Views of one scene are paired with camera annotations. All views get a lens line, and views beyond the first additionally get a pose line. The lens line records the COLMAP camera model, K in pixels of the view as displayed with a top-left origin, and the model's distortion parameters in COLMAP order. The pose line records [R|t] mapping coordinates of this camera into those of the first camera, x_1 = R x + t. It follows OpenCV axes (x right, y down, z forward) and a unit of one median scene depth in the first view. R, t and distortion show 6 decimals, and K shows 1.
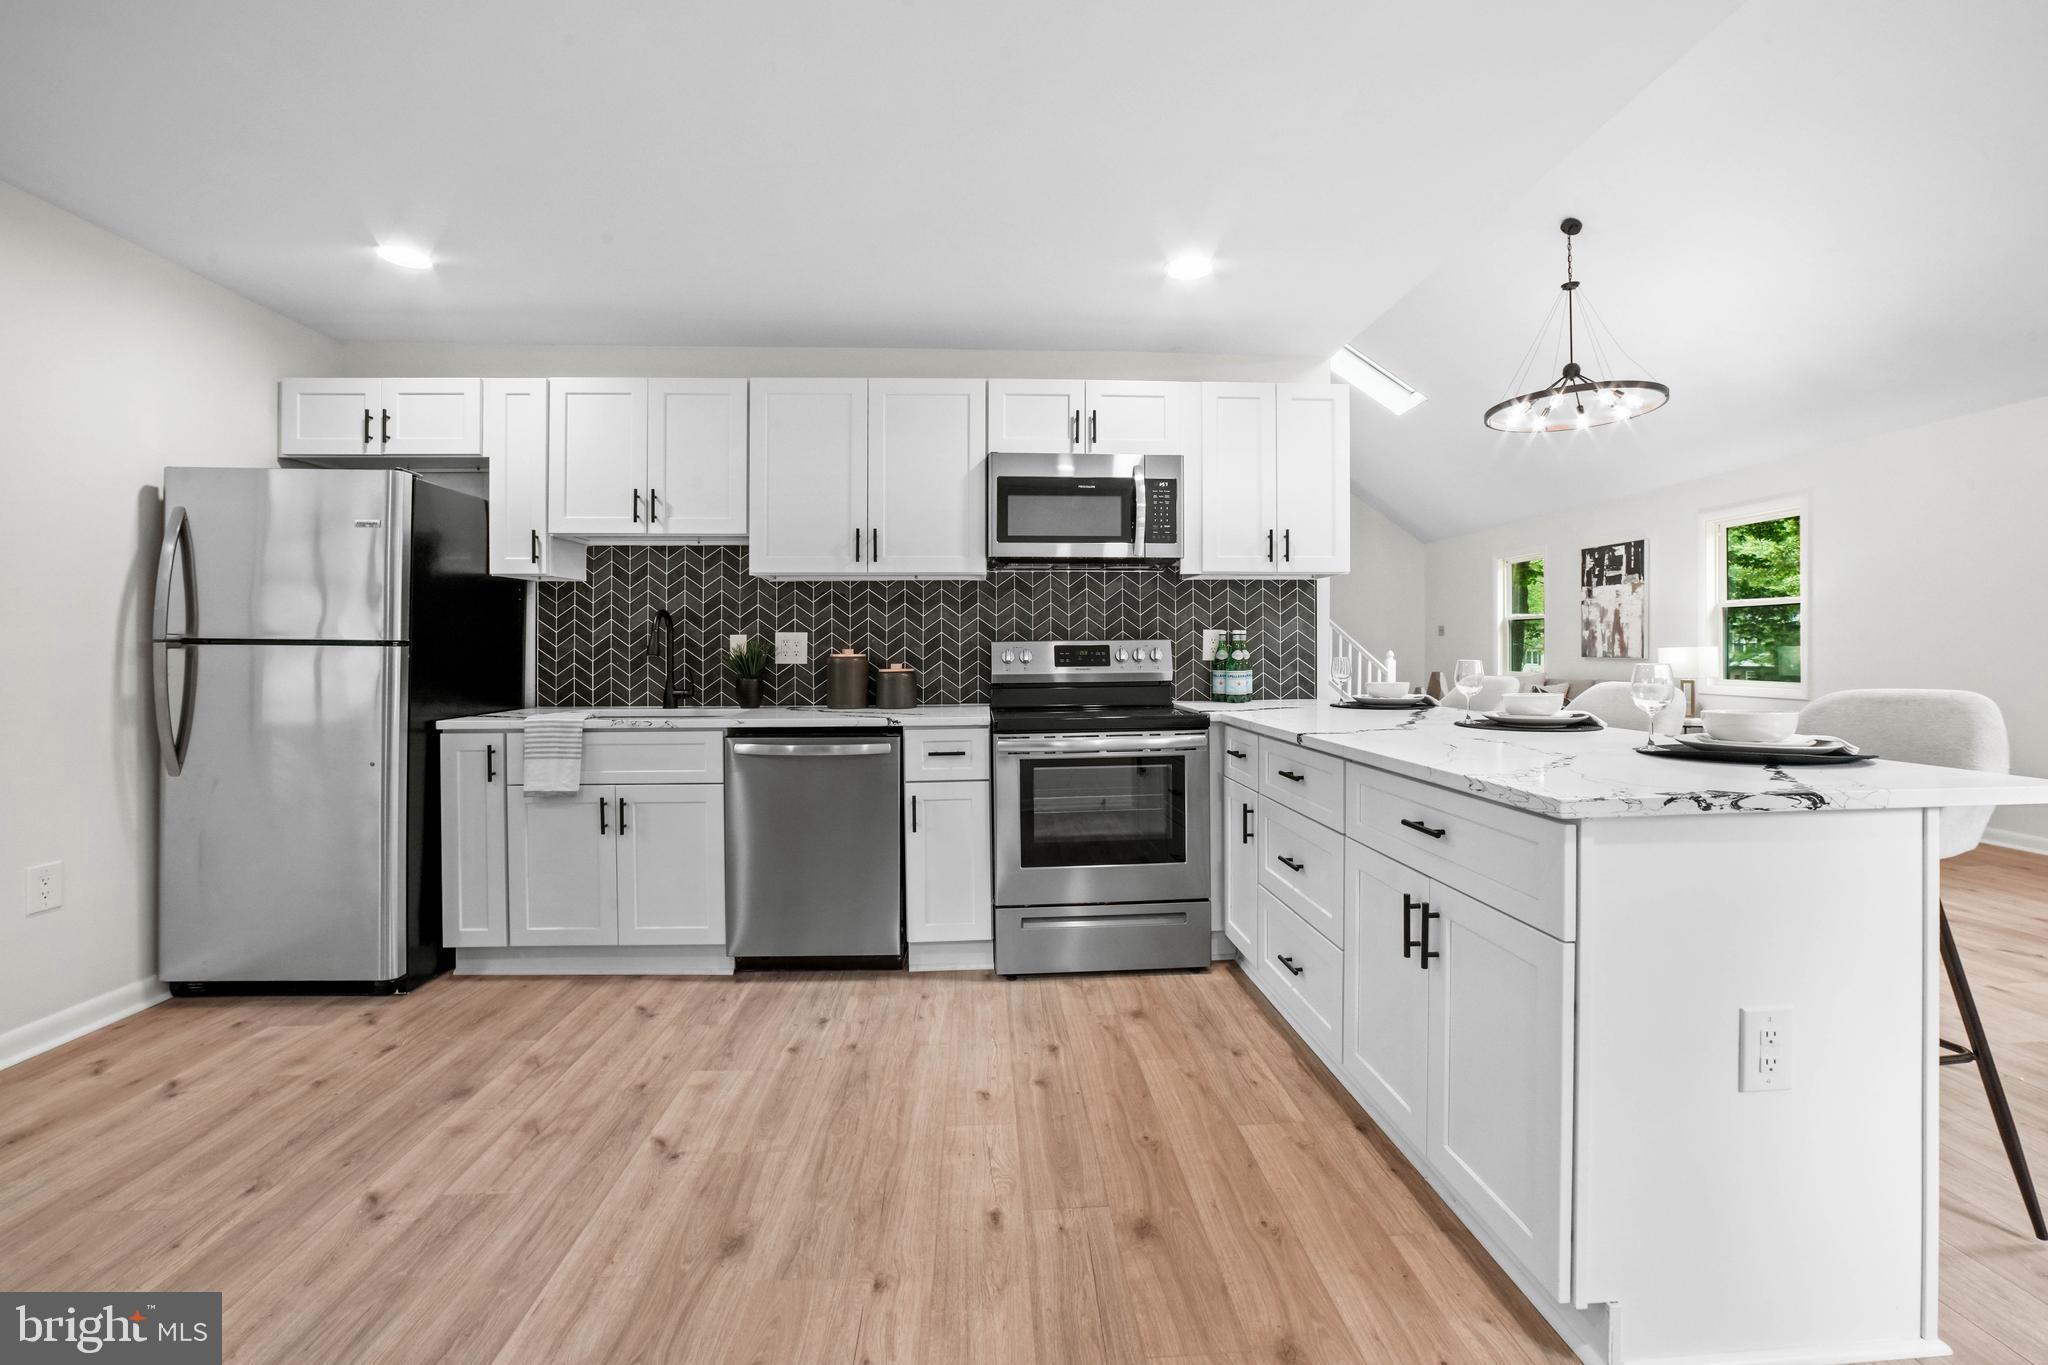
lens RADIAL K [[804.9, 0, 1037.2], [0, 804.9, 653.5], [0, 0, 1]] dist [-0.041426, 0.012167]
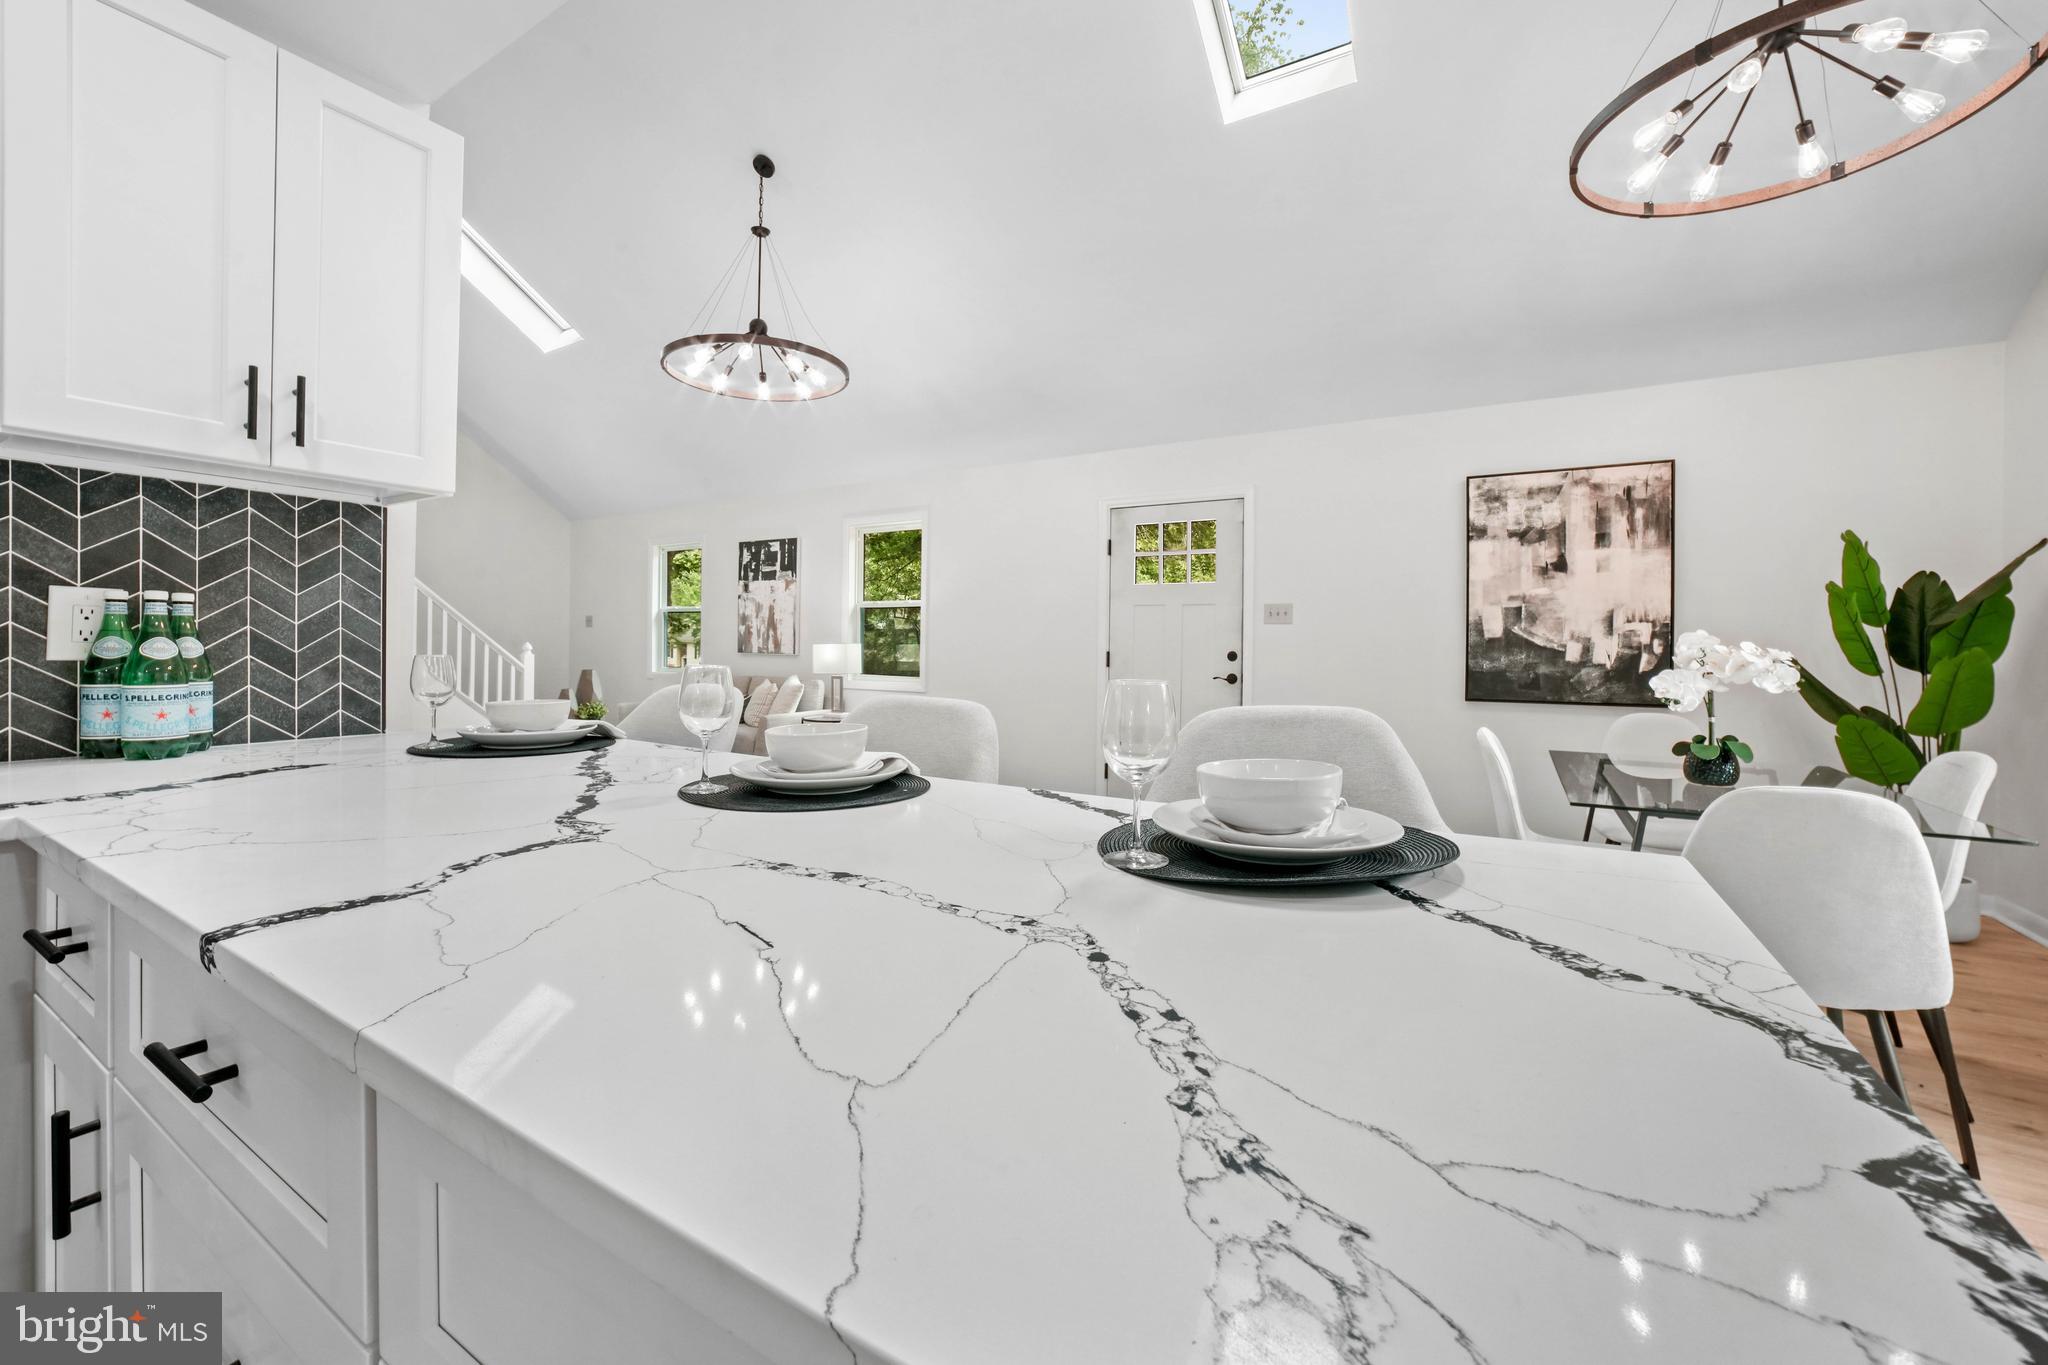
lens RADIAL K [[804.9, 0, 1010.9], [0, 804.9, 646.9], [0, 0, 1]] dist [-0.041426, 0.012167]
pose [[0.569543, 0.010104, 0.821900, 0.154797], [-0.009809, 0.999937, -0.005495, -0.001540], [-0.821903, -0.004932, 0.569606, 0.357369]]
